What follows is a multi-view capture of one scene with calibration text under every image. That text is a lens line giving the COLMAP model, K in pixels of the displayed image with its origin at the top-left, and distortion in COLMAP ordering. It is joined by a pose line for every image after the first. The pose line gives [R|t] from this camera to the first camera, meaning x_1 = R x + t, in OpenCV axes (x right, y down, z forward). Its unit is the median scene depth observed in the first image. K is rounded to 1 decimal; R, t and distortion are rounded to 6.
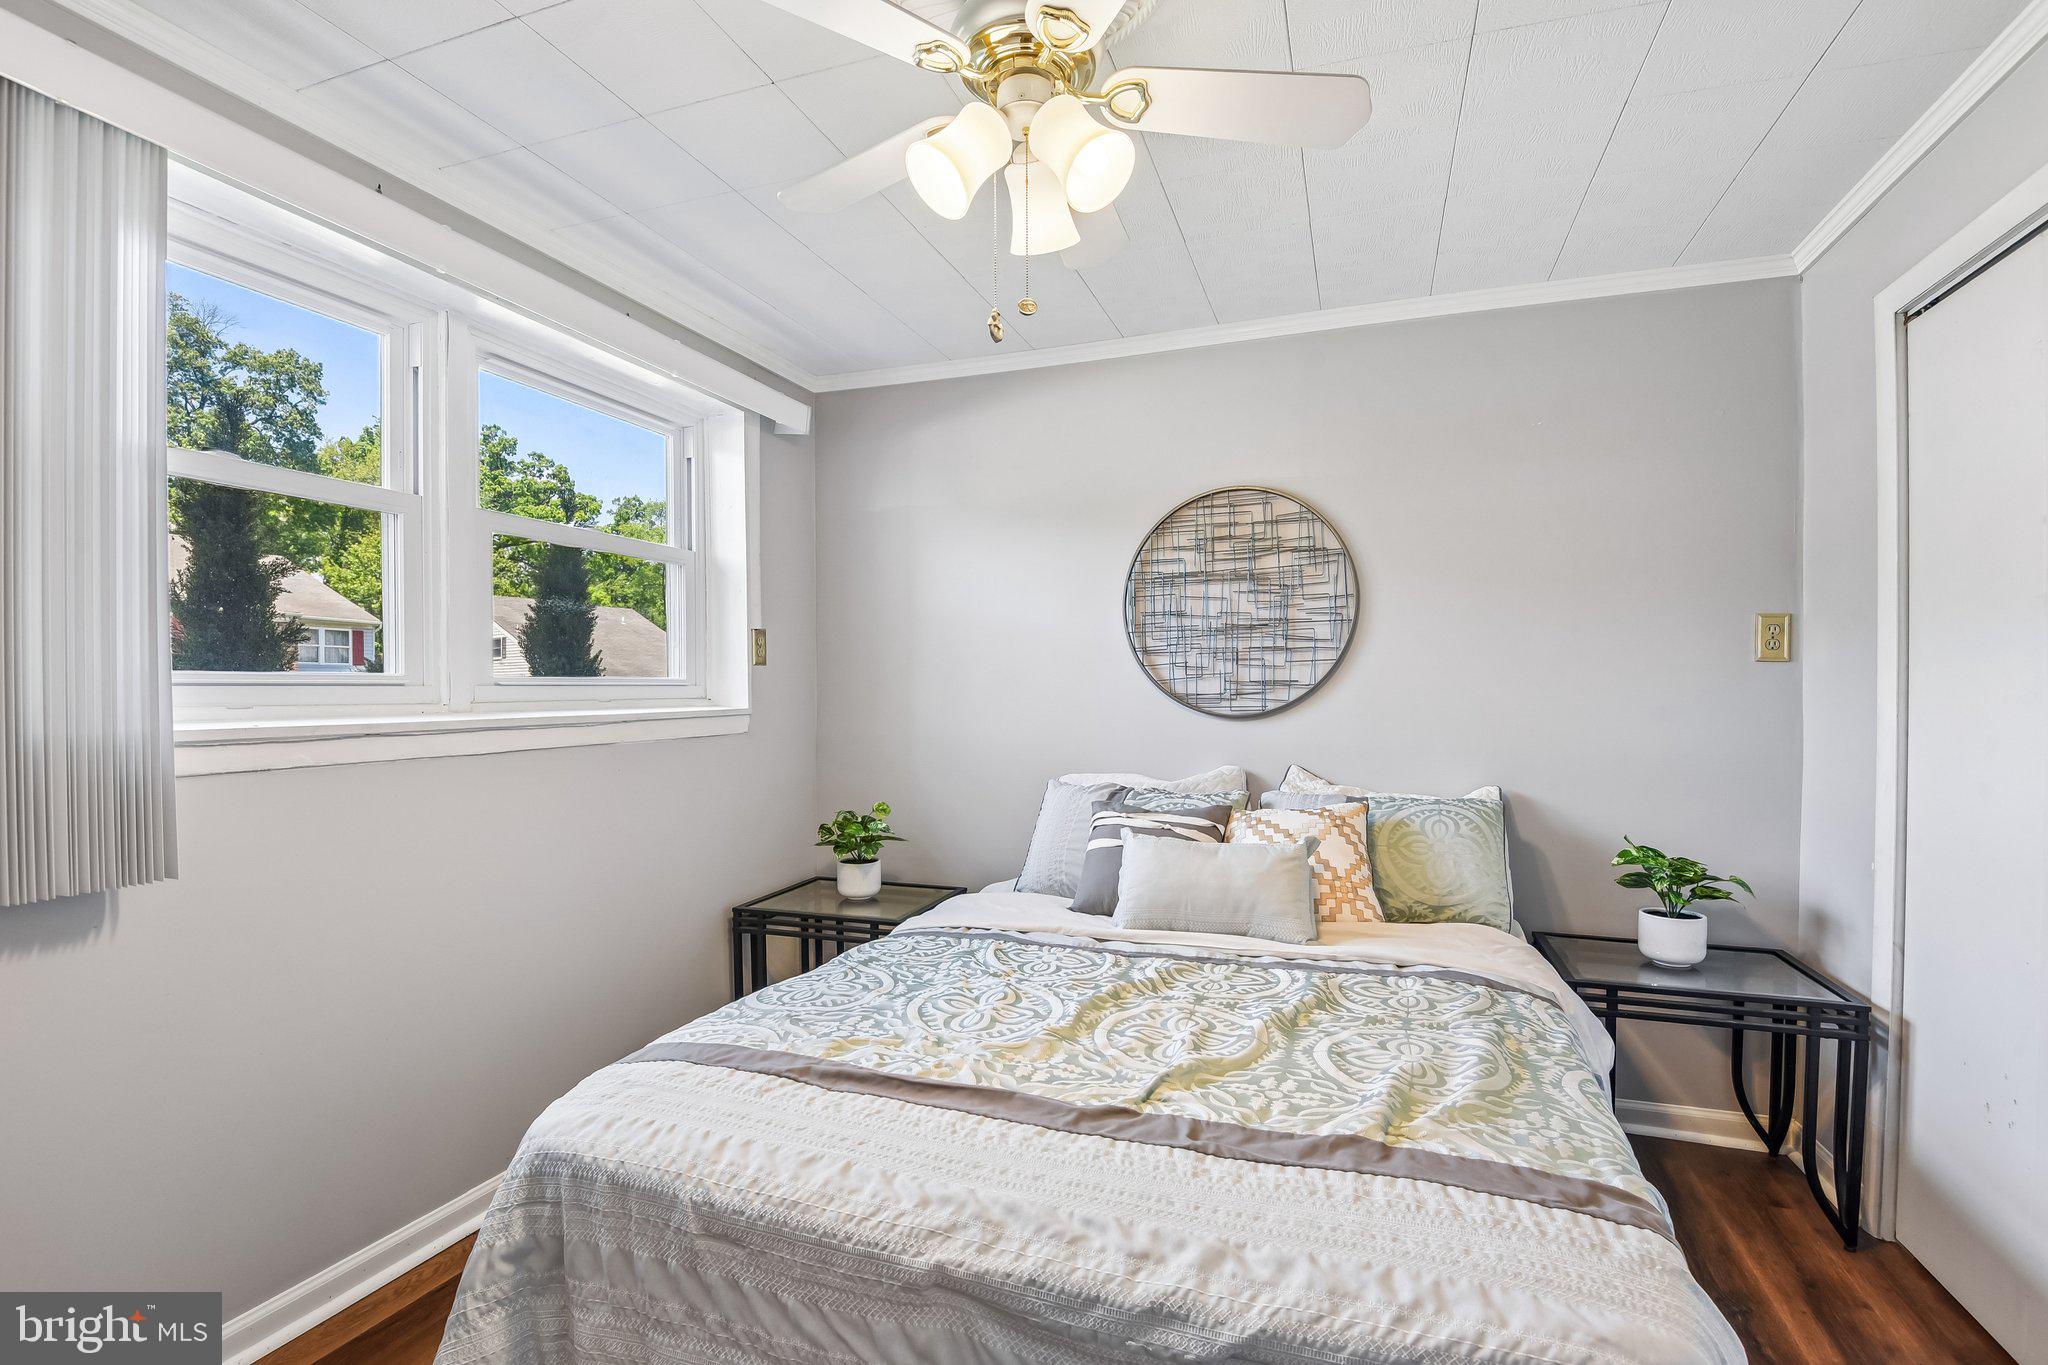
lens RADIAL K [[971.1, 0, 1003.4], [0, 971.1, 702.6], [0, 0, 1]] dist [0.002111, -0.020343]
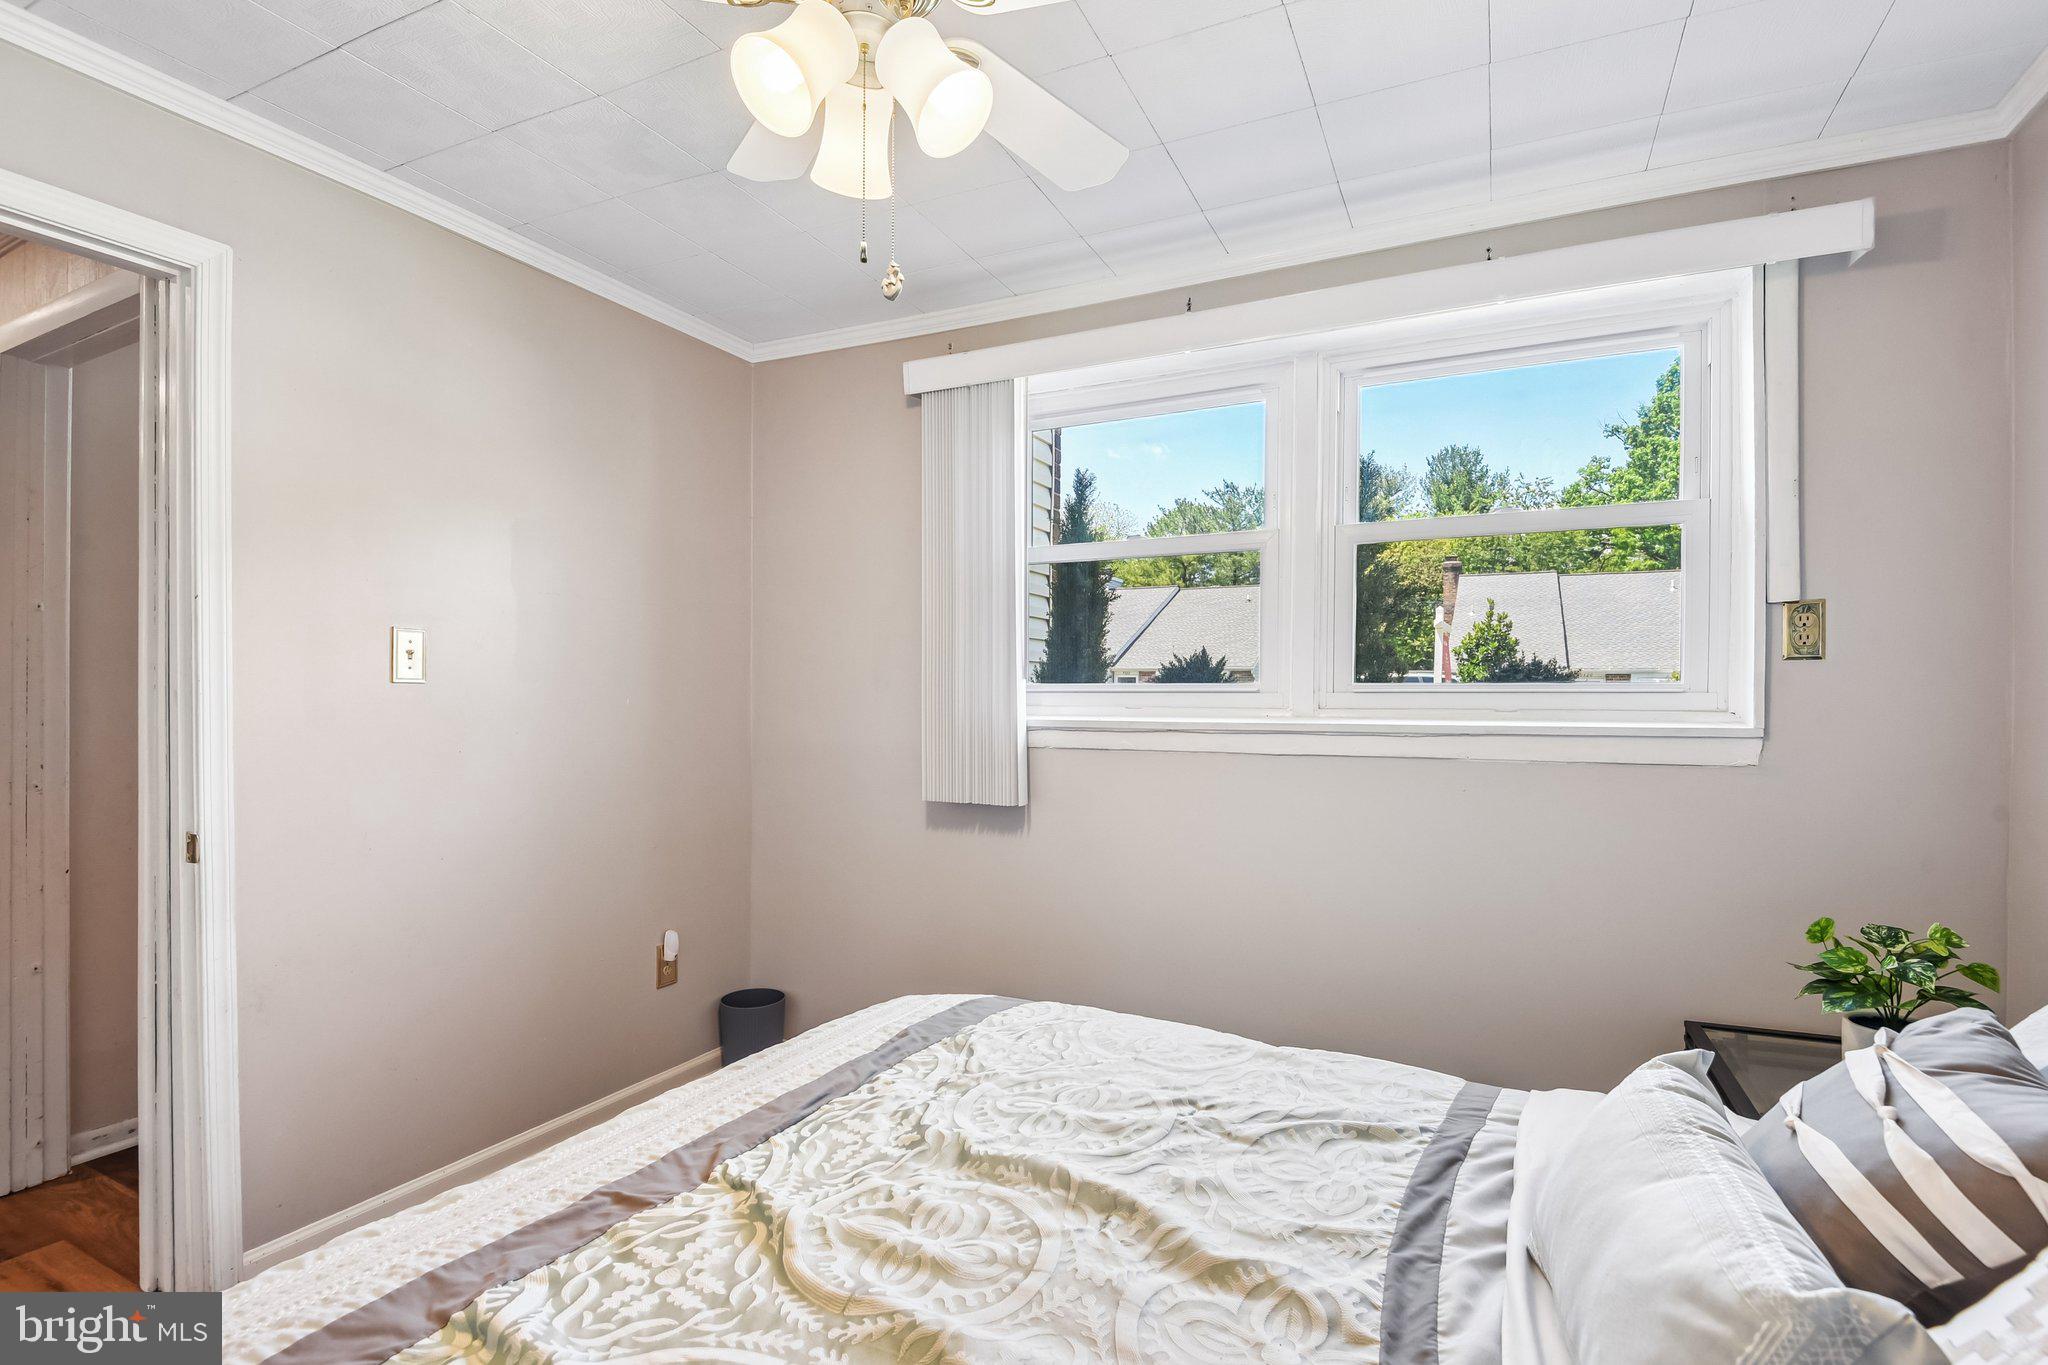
lens RADIAL K [[991.0, 0, 1024.0], [0, 991.0, 682.5], [0, 0, 1]] dist [0.002916, 0.000415]
pose [[-0.092549, -0.011932, -0.995637, 0.636035], [-0.018940, 0.999768, -0.010221, -0.011788], [0.995528, 0.017911, -0.092753, 0.863983]]
